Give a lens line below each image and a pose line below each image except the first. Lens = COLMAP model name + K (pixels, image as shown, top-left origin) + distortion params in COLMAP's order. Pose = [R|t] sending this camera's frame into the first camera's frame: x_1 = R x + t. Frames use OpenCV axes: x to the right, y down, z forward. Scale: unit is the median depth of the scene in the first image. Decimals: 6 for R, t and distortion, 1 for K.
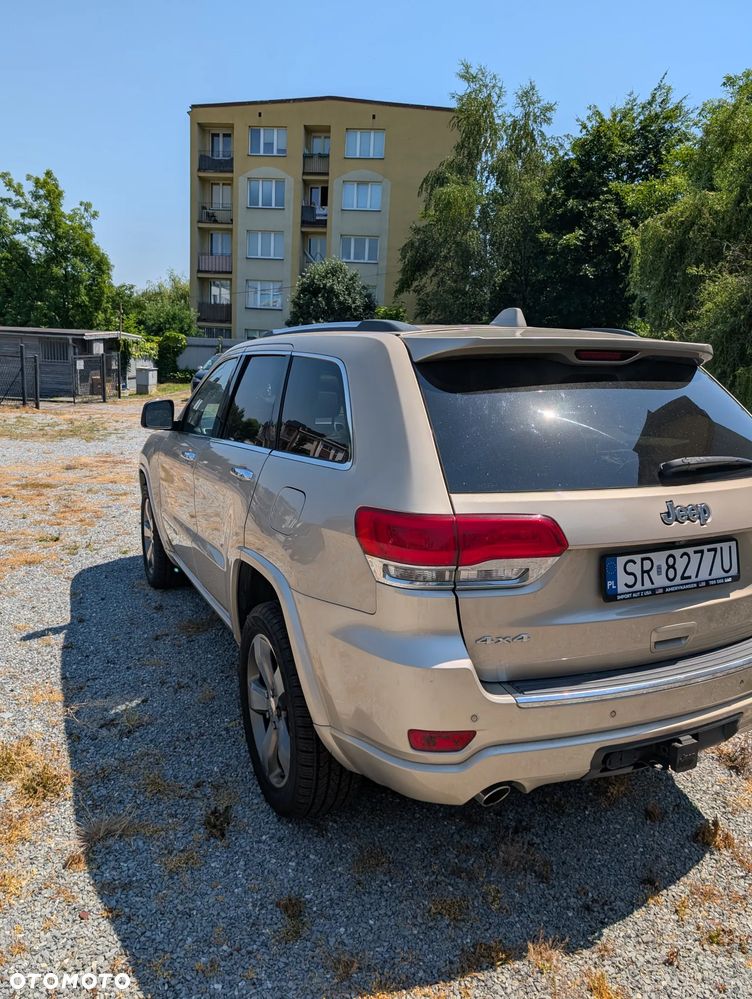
lens RADIAL K [[719.2, 0, 369.8], [0, 719.2, 496.7], [0, 0, 1]] dist [0.010667, -0.010849]
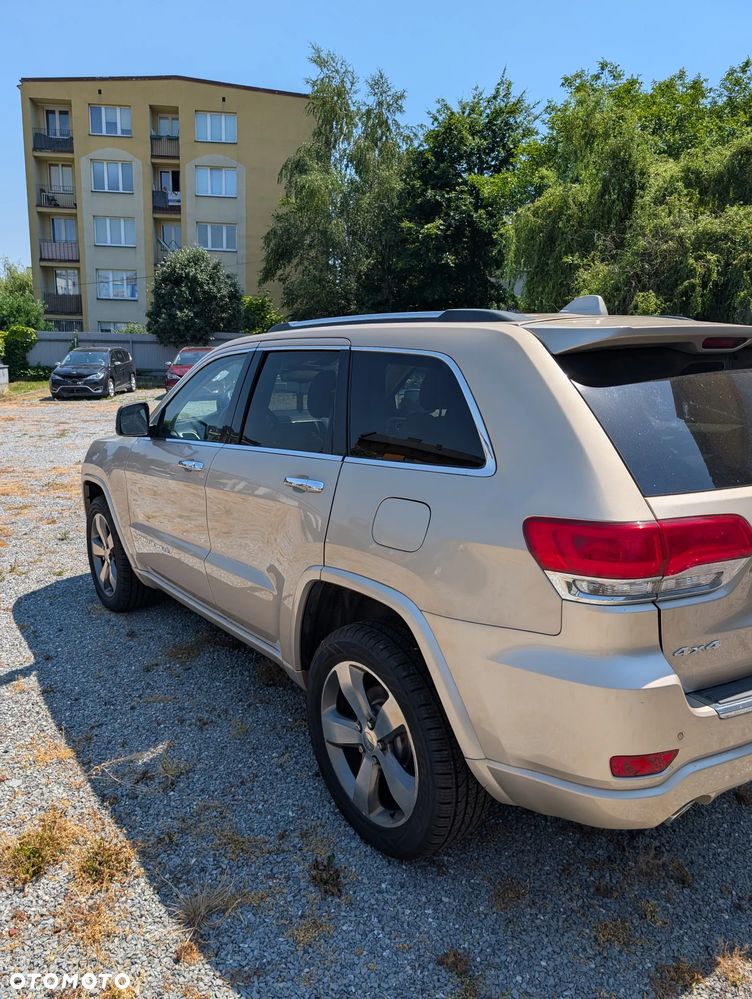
lens RADIAL K [[719.2, 0, 378.6], [0, 719.2, 500.9], [0, 0, 1]] dist [0.010667, -0.010849]
pose [[0.980262, -0.062187, 0.187666, -0.164574], [0.058508, 0.997972, 0.025085, -0.018043], [-0.188845, -0.013610, 0.981913, 0.067209]]
